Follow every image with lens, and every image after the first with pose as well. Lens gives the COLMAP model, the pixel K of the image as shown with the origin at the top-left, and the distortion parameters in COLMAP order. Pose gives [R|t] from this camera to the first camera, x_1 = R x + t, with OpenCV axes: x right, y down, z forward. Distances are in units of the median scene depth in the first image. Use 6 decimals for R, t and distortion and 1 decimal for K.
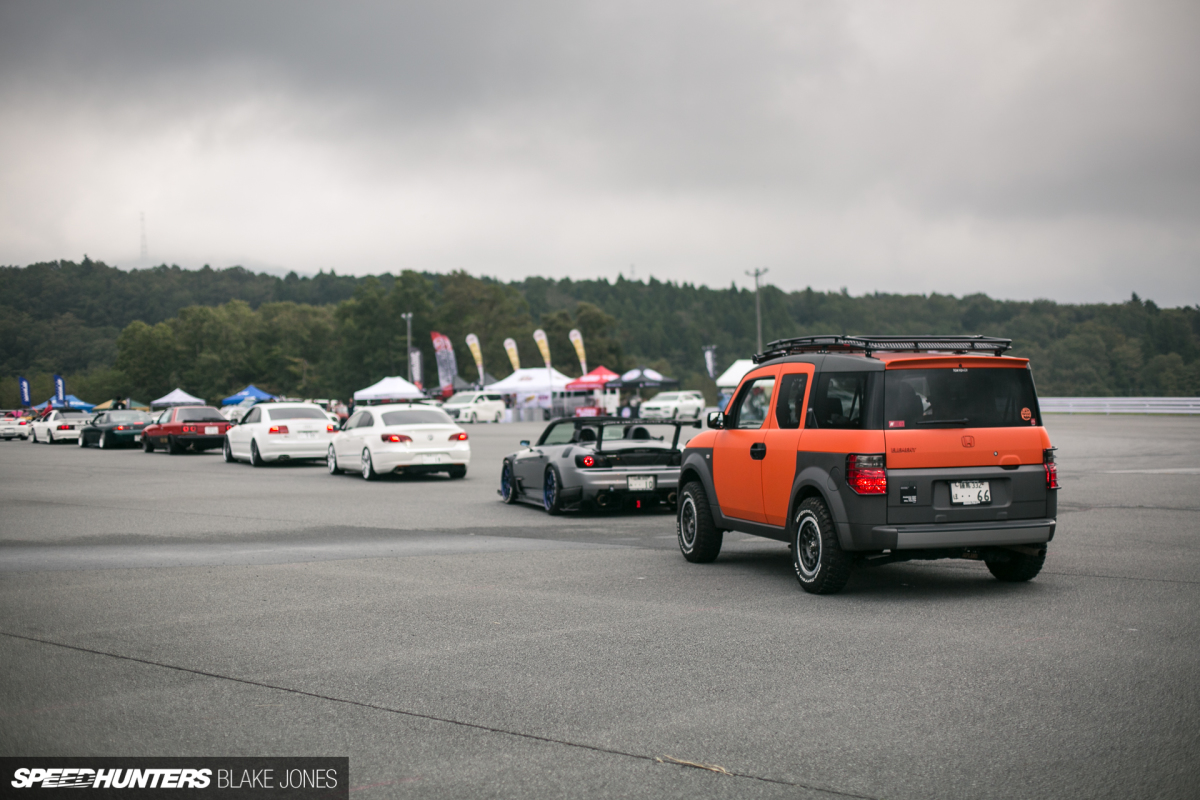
lens RADIAL K [[1650.5, 0, 600.0], [0, 1650.5, 400.0], [0, 0, 1]] dist [-0.101918, 0.023333]
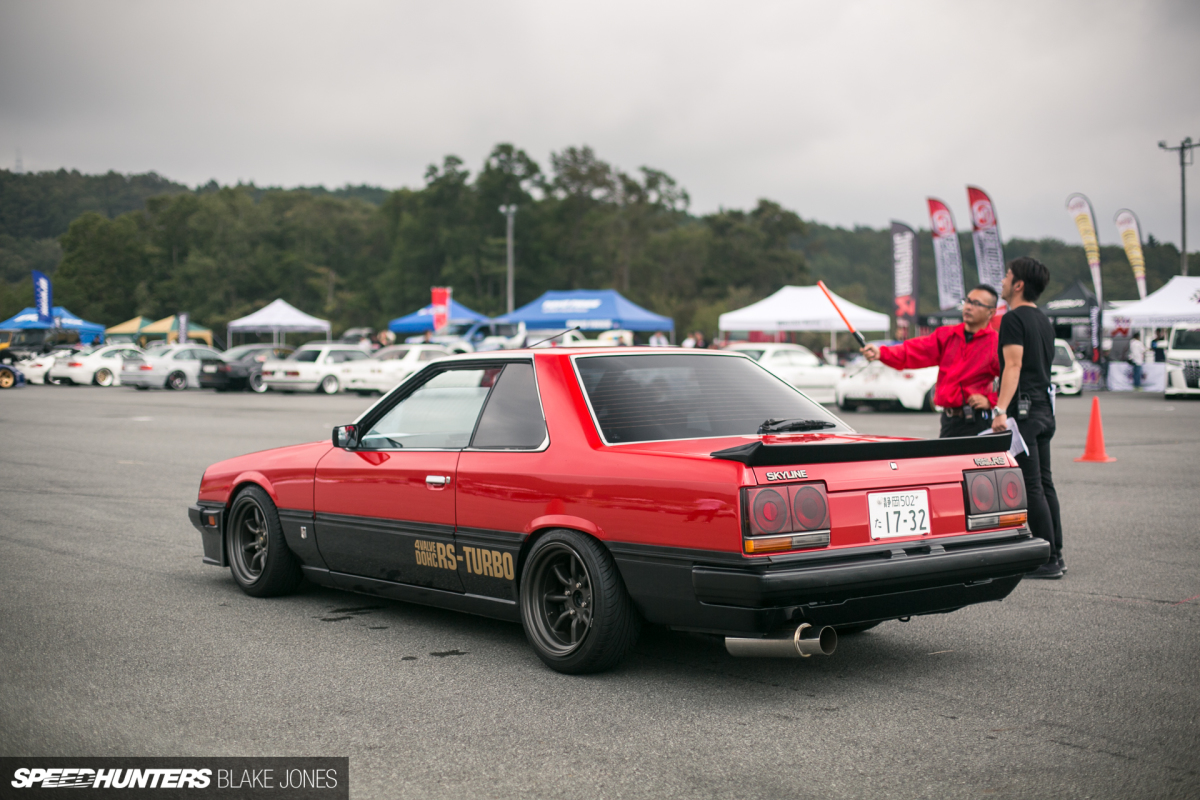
lens RADIAL K [[1650.5, 0, 600.0], [0, 1650.5, 400.0], [0, 0, 1]] dist [-0.101918, 0.023333]
pose [[0.996800, 0.024862, 0.075966, -0.114578], [-0.027848, 0.998870, 0.038510, 0.001421], [-0.074923, -0.040502, 0.996366, 0.266845]]
